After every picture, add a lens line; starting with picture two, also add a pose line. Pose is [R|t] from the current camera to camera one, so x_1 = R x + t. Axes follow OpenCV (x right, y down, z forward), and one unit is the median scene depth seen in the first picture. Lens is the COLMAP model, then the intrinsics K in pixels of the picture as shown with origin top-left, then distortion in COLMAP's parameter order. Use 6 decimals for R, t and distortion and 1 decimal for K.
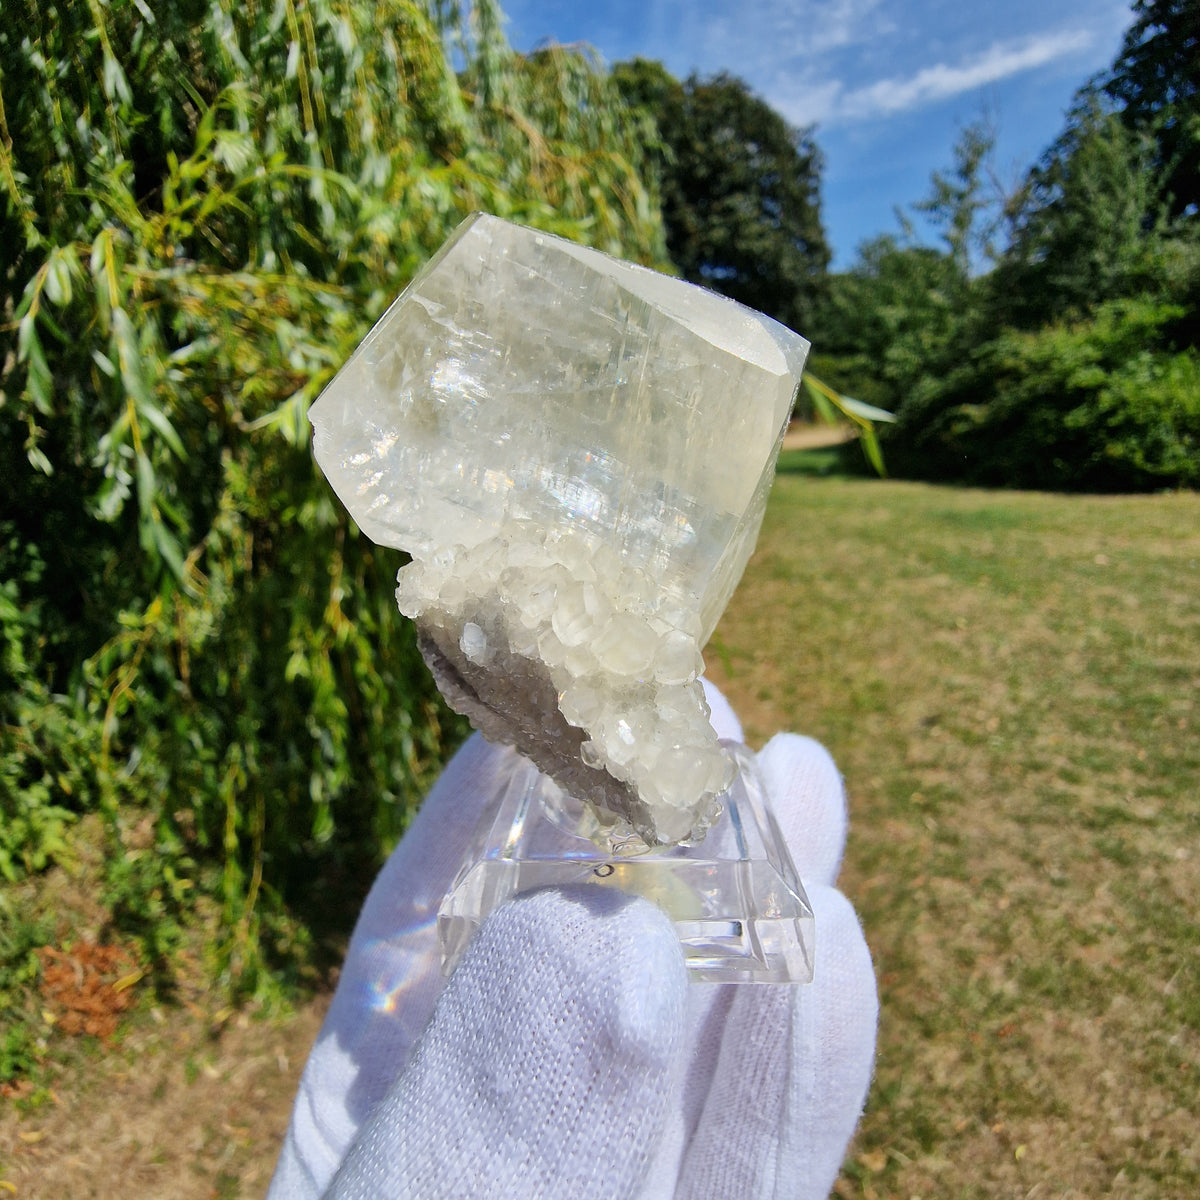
lens RADIAL K [[906.7, 0, 595.9], [0, 906.7, 602.6], [0, 0, 1]] dist [-0.002412, -0.002499]
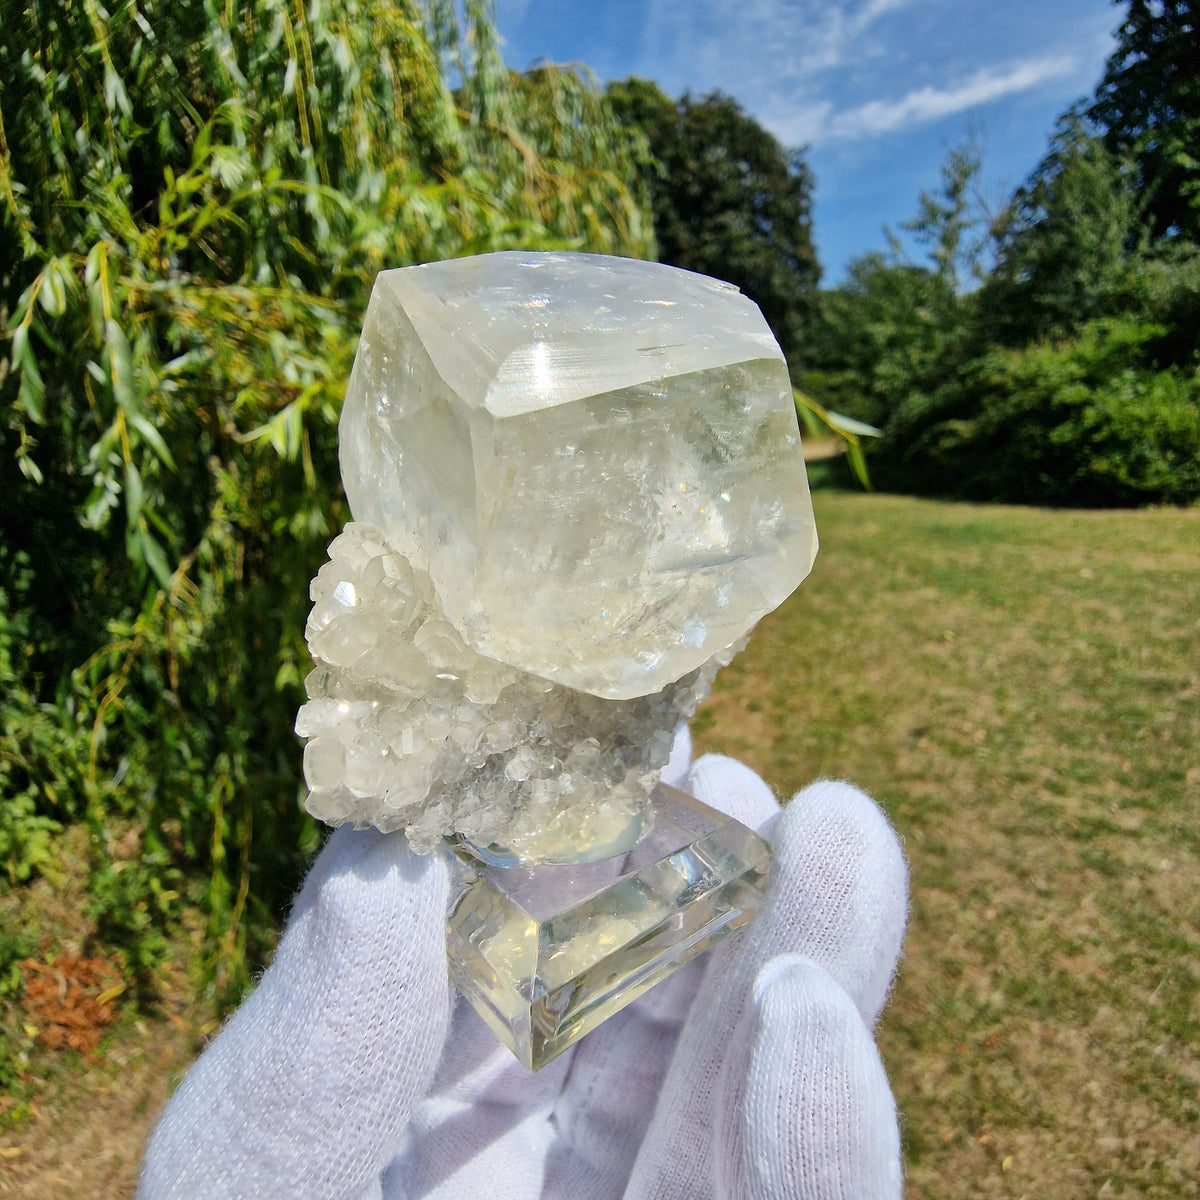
lens RADIAL K [[908.4, 0, 604.7], [0, 908.4, 595.0], [0, 0, 1]] dist [0.001307, -0.005423]
pose [[0.999865, 0.004676, 0.015746, 0.003866], [-0.004349, 0.999776, -0.020720, 0.000220], [-0.015840, 0.020648, 0.999661, -0.008507]]
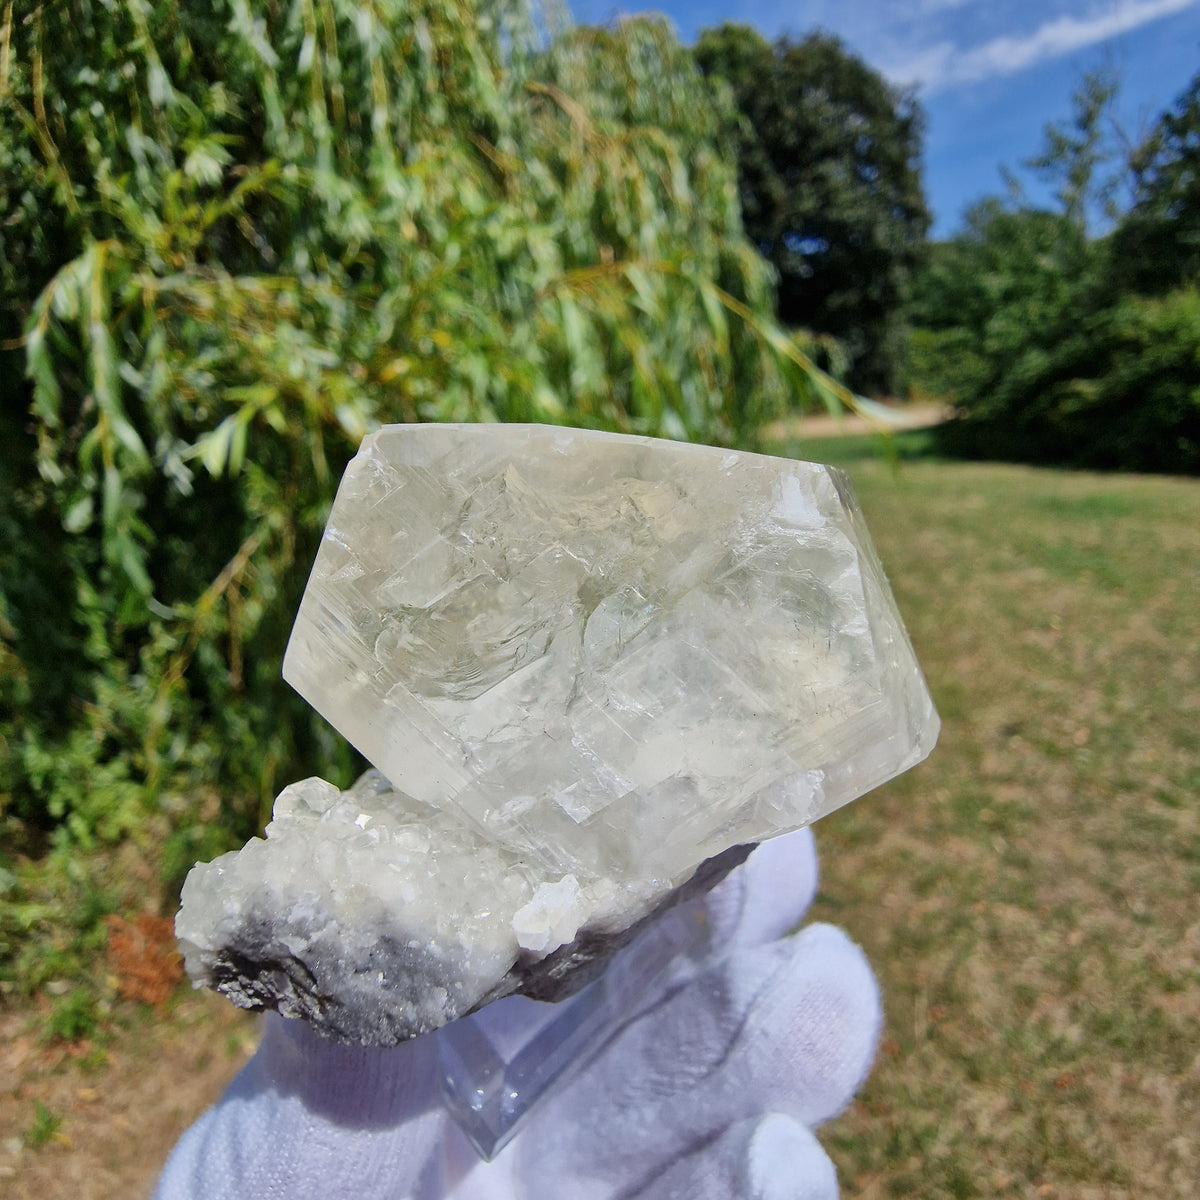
lens RADIAL K [[888.3, 0, 607.9], [0, 888.3, 592.4], [0, 0, 1]] dist [-0.001780, -0.003851]
pose [[0.988852, 0.015341, -0.148110, 0.103167], [-0.011498, 0.999576, 0.026770, -0.030968], [0.148458, -0.024768, 0.988609, 0.052728]]
